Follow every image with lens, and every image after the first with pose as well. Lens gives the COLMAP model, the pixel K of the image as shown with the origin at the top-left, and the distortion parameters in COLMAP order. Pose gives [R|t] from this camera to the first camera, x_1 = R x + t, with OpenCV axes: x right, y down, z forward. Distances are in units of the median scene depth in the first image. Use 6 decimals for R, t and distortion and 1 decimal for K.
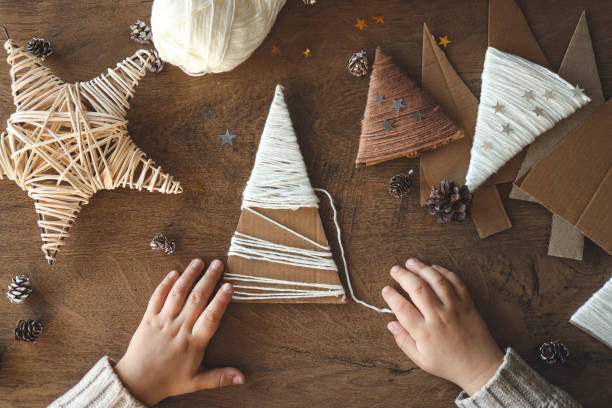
lens RADIAL K [[617.6, 0, 305.8], [0, 617.6, 205.8], [0, 0, 1]] dist [-0.058369, 0.007891]
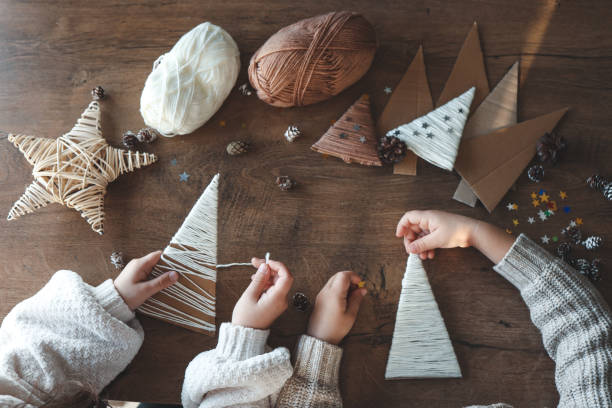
lens RADIAL K [[617.6, 0, 305.8], [0, 617.6, 205.8], [0, 0, 1]] dist [-0.058369, 0.007891]
pose [[0.997327, 0.051647, -0.051687, 0.259130], [-0.060975, 0.978052, -0.199241, 0.249432], [0.040262, 0.201860, 0.978587, -0.462504]]
